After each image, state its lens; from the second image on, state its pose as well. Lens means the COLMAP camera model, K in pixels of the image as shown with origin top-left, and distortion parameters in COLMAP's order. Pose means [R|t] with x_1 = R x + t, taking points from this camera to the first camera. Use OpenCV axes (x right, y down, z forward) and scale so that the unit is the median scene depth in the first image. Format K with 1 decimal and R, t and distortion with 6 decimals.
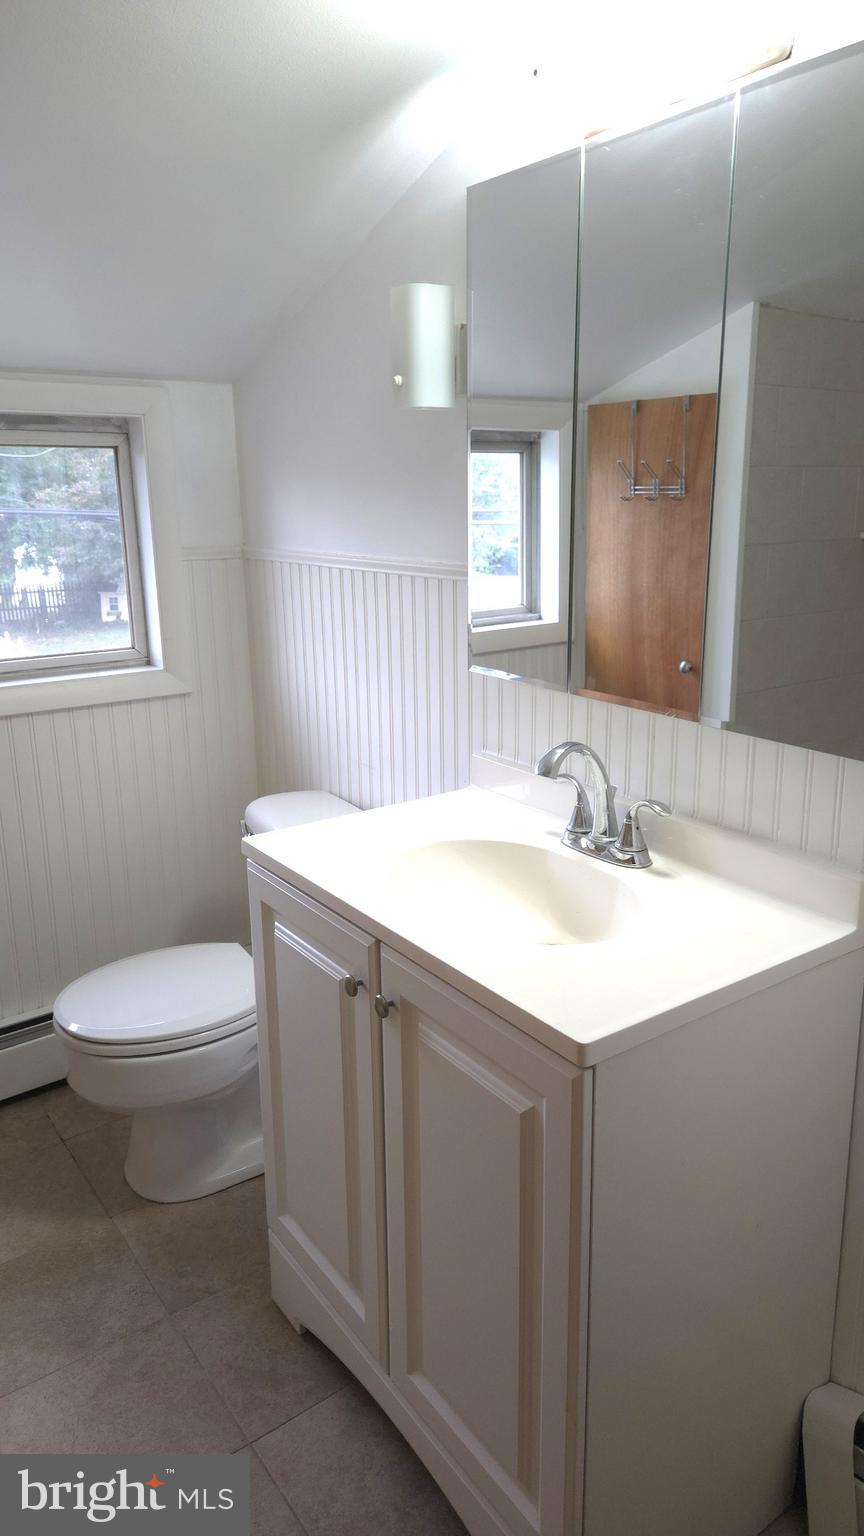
lens RADIAL K [[1034.0, 0, 432.0], [0, 1034.0, 768.0], [0, 0, 1]] dist [0.074468, -0.001891]
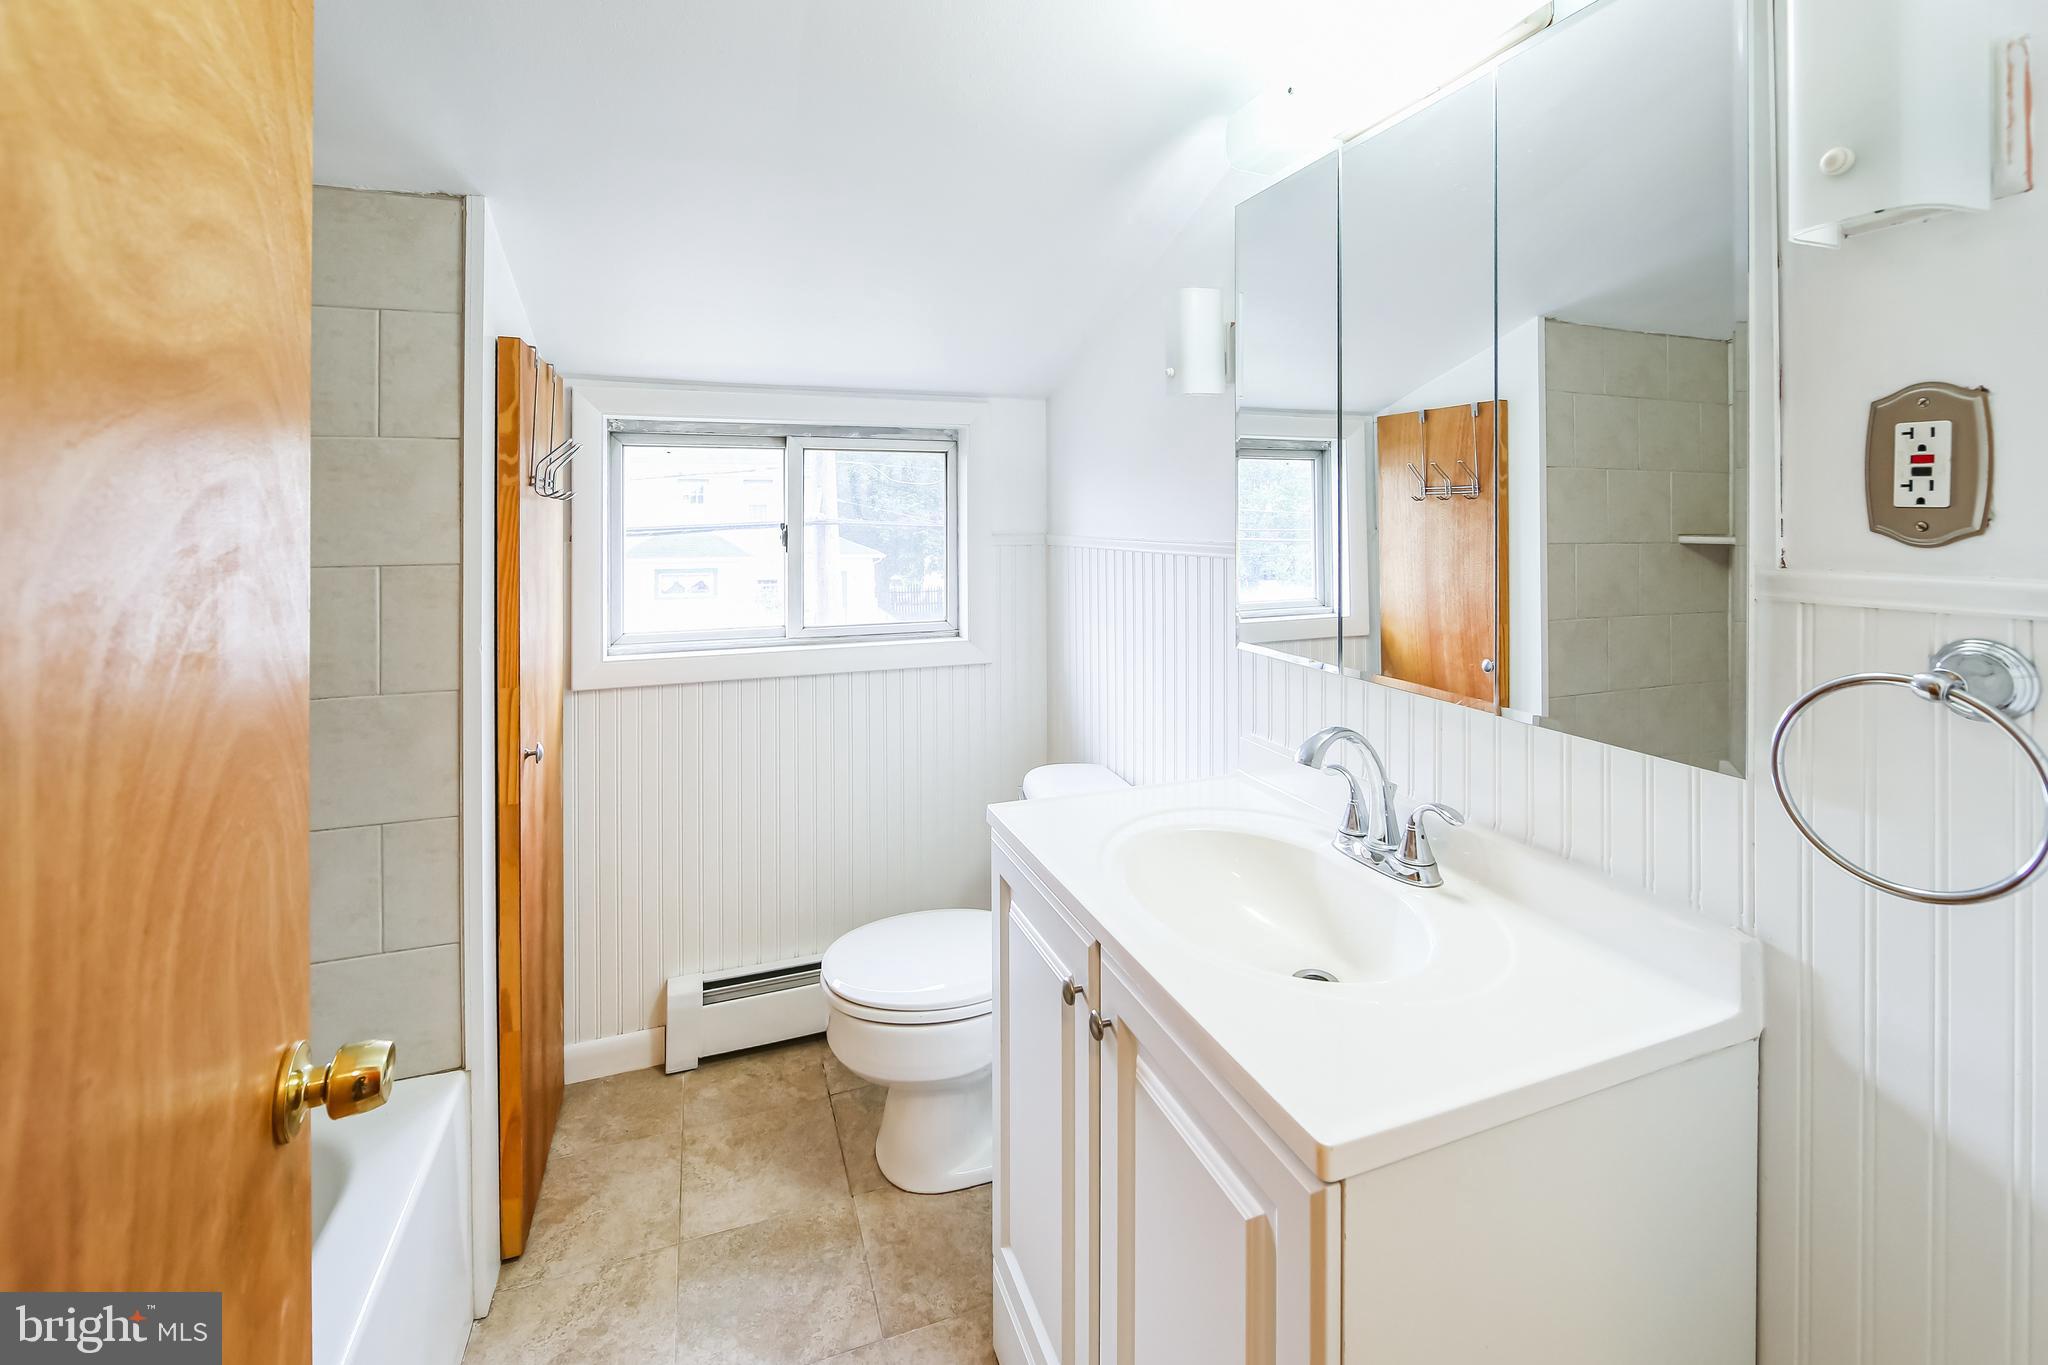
lens RADIAL K [[860.4, 0, 1024.5], [0, 860.4, 538.7], [0, 0, 1]] dist [-0.002323, 0.000352]
pose [[0.964211, 0.013914, -0.264770, 0.055592], [-0.076242, 0.970994, -0.226621, 0.004532], [0.253937, 0.238697, 0.937304, 0.166599]]
